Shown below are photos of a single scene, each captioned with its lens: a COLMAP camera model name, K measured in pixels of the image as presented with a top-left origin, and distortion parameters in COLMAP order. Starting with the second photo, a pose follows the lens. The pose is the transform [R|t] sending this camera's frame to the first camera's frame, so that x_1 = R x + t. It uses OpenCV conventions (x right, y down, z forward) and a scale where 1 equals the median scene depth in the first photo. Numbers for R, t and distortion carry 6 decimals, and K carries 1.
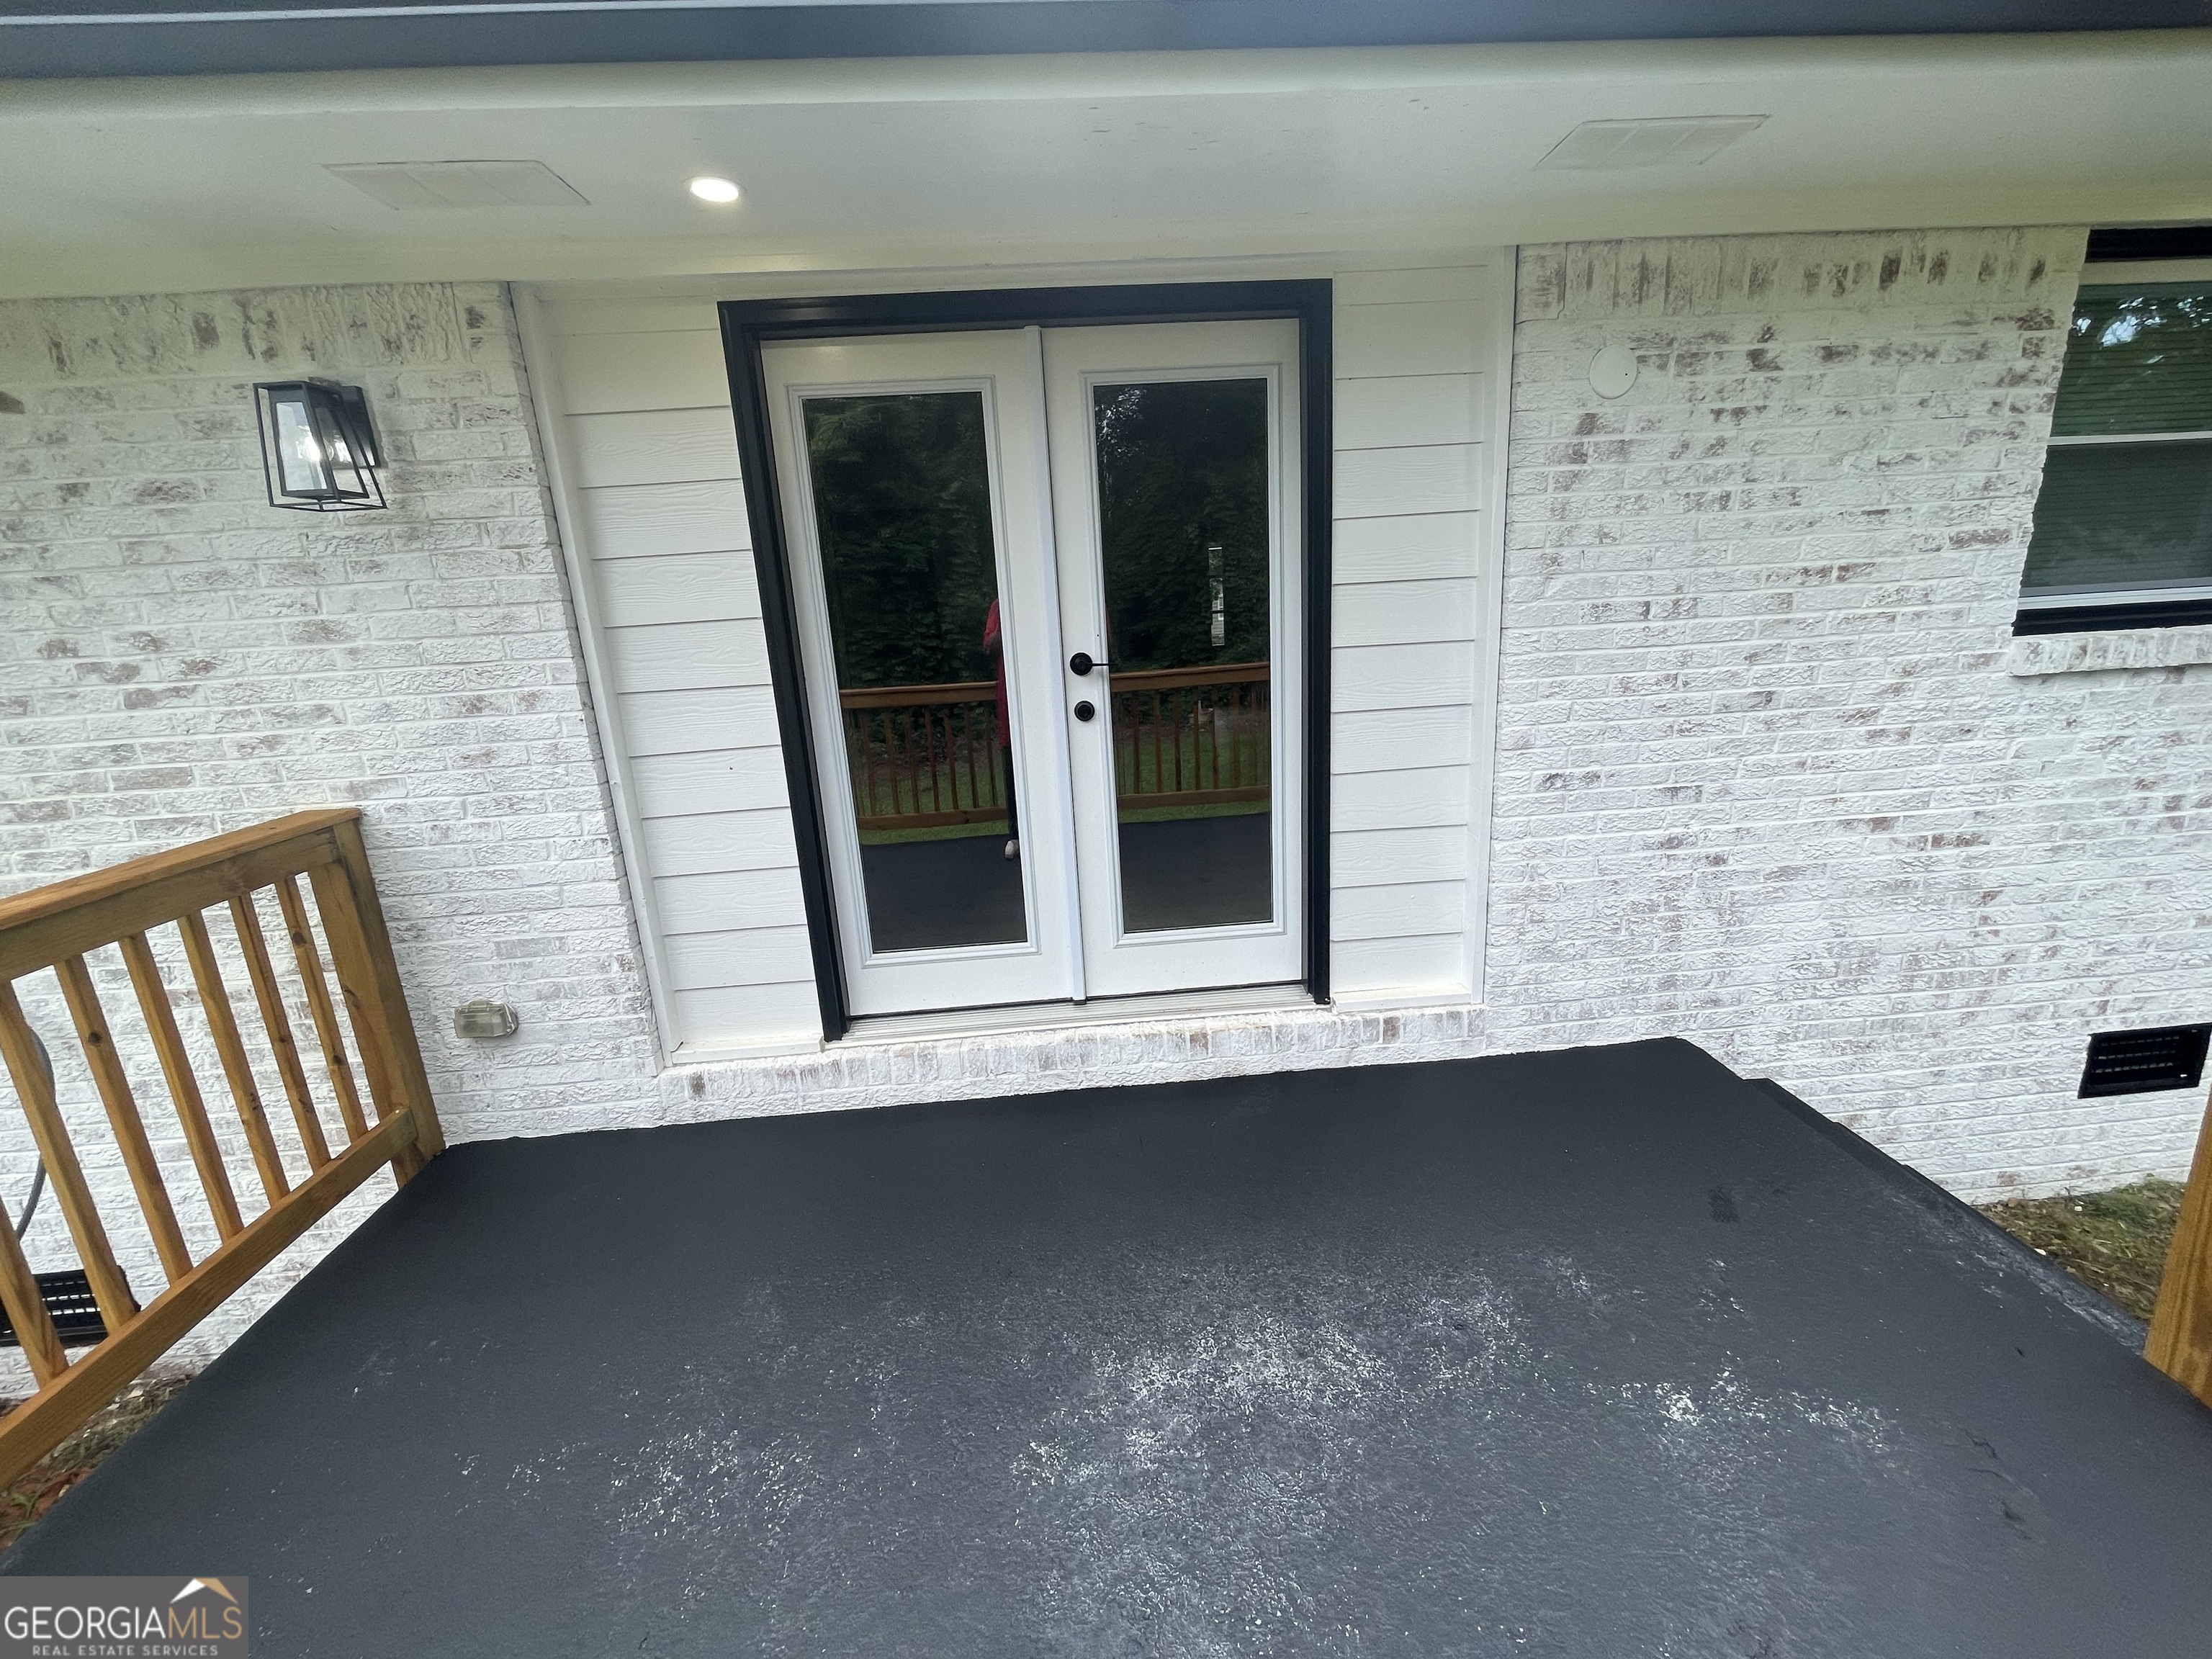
lens RADIAL K [[894.5, 0, 1113.5], [0, 894.5, 823.1], [0, 0, 1]] dist [-0.003933, -0.000543]
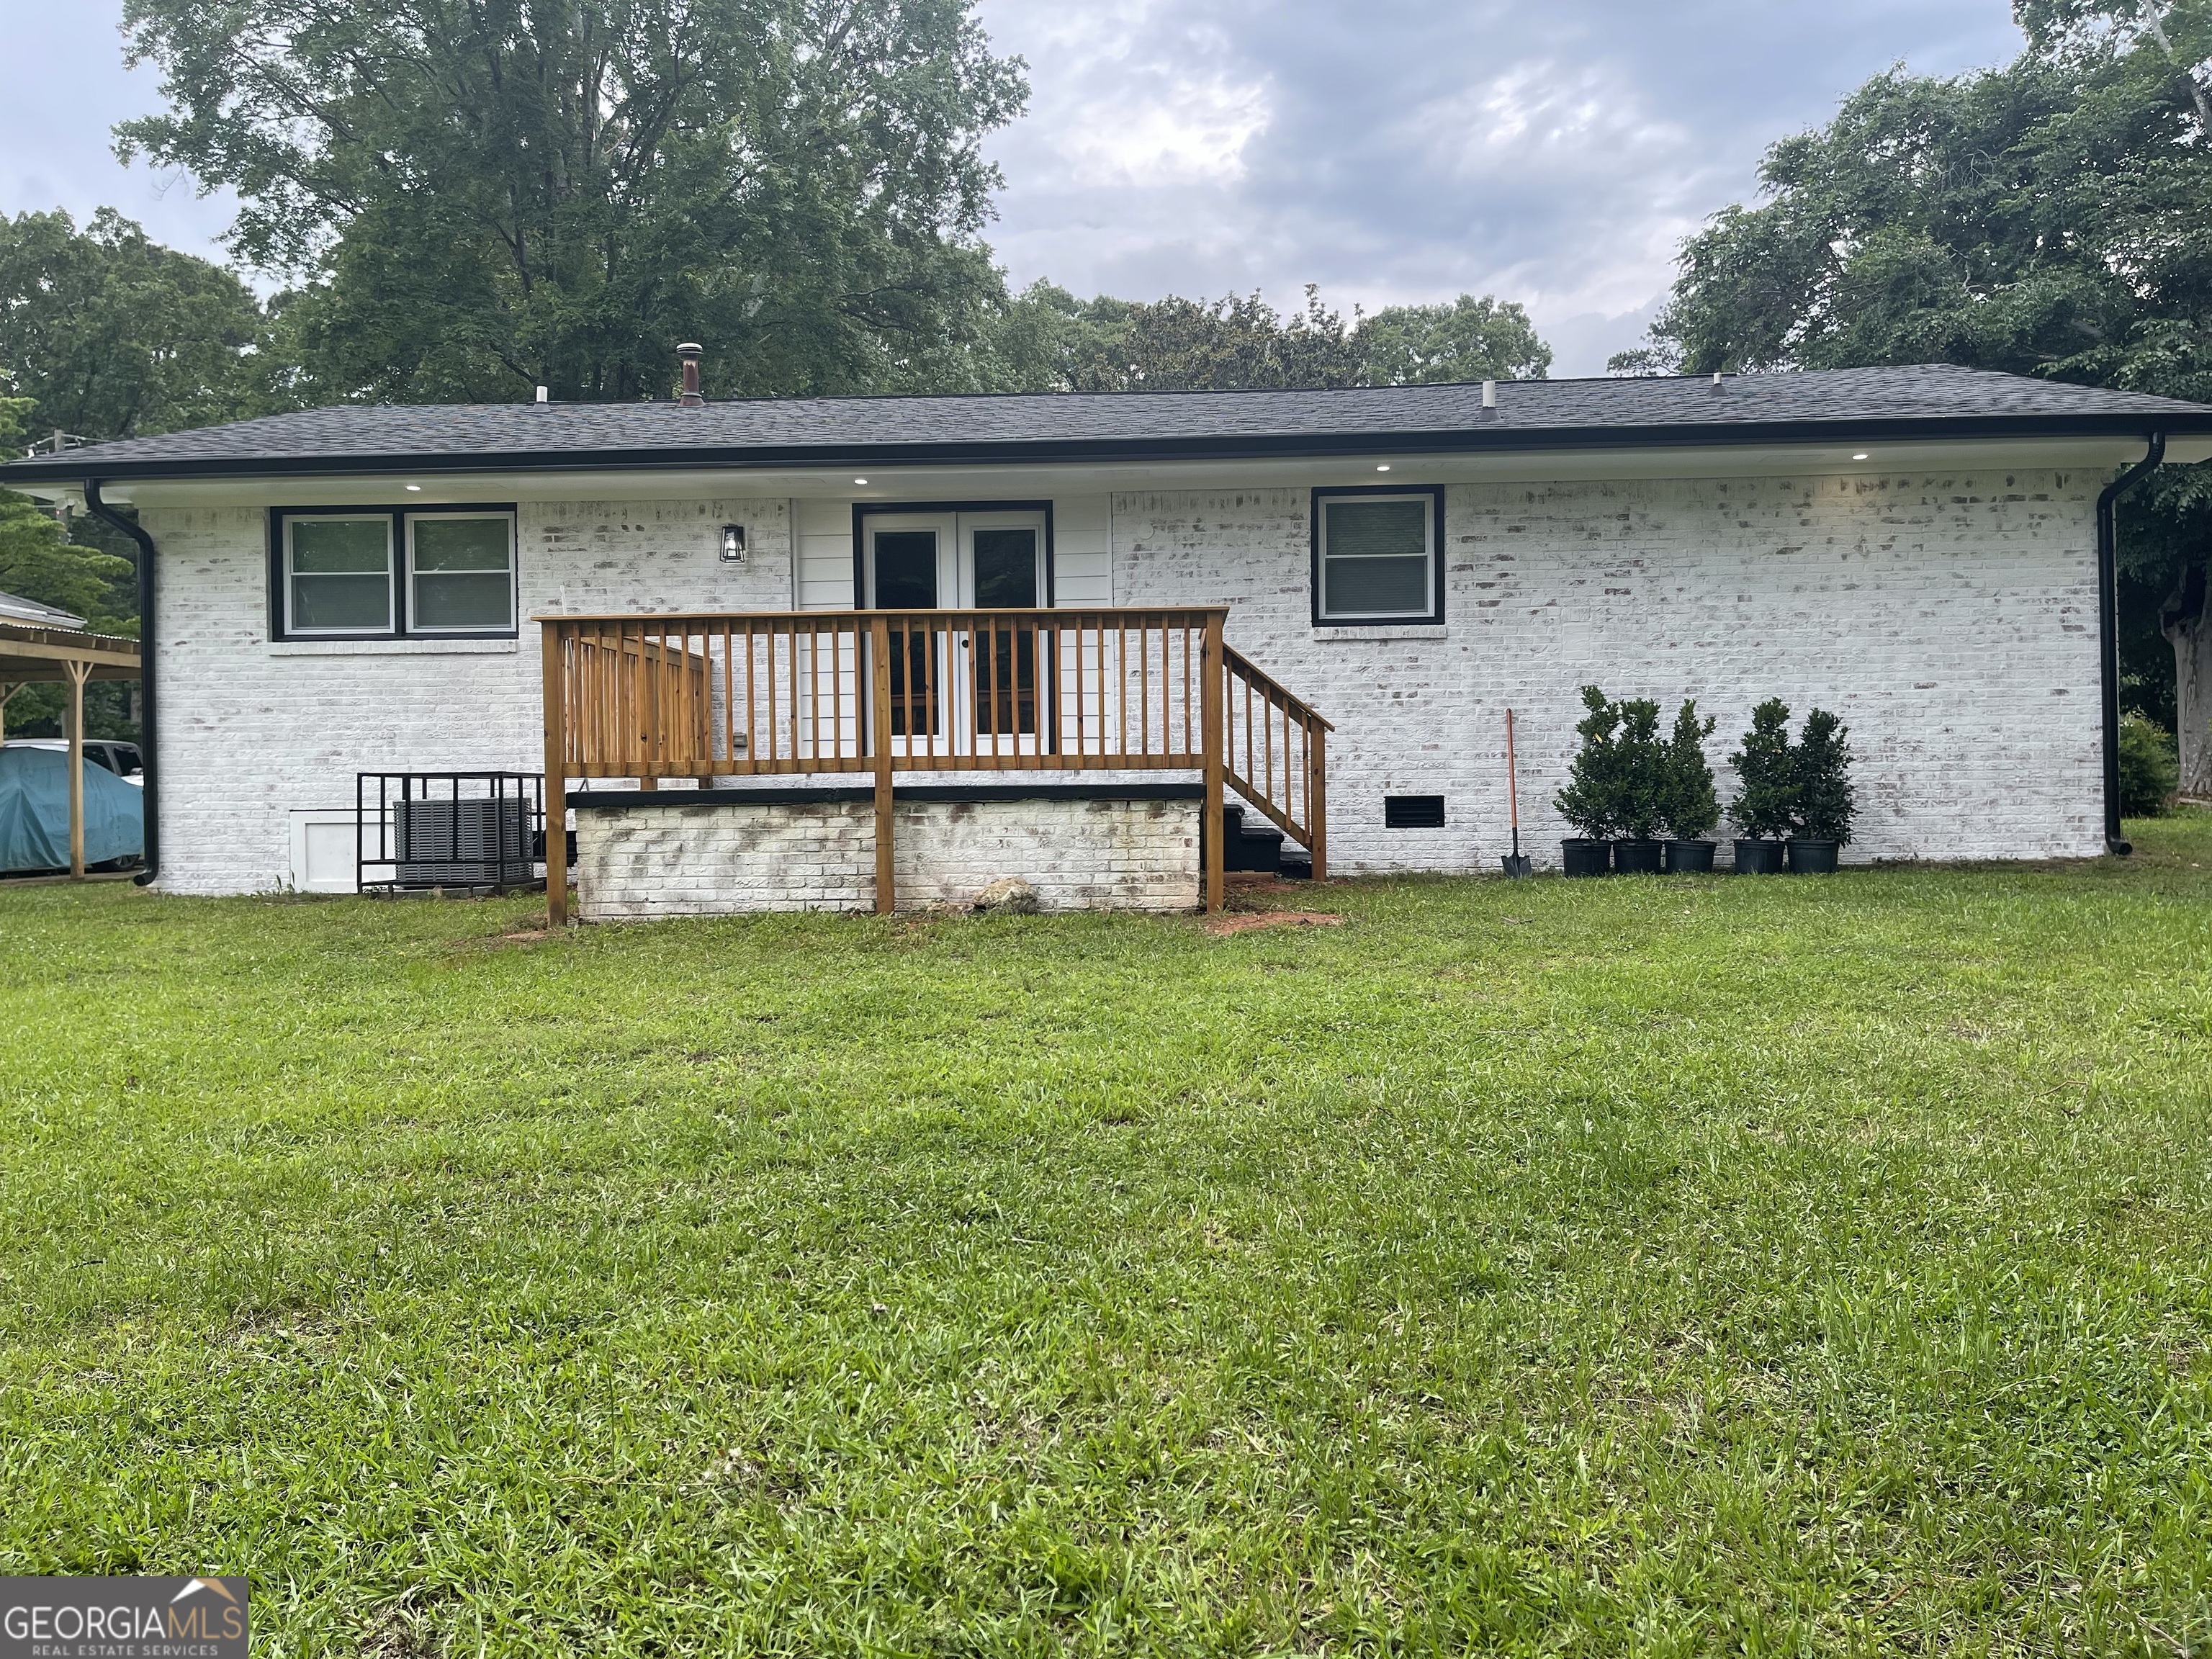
lens RADIAL K [[1677.2, 0, 1106.0], [0, 1677.2, 829.5], [0, 0, 1]] dist [0.050834, -0.003334]
pose [[0.992721, 0.043600, -0.112272, 1.055882], [-0.068677, 0.970697, -0.230284, 1.671838], [0.098941, 0.236318, 0.966625, -3.986894]]
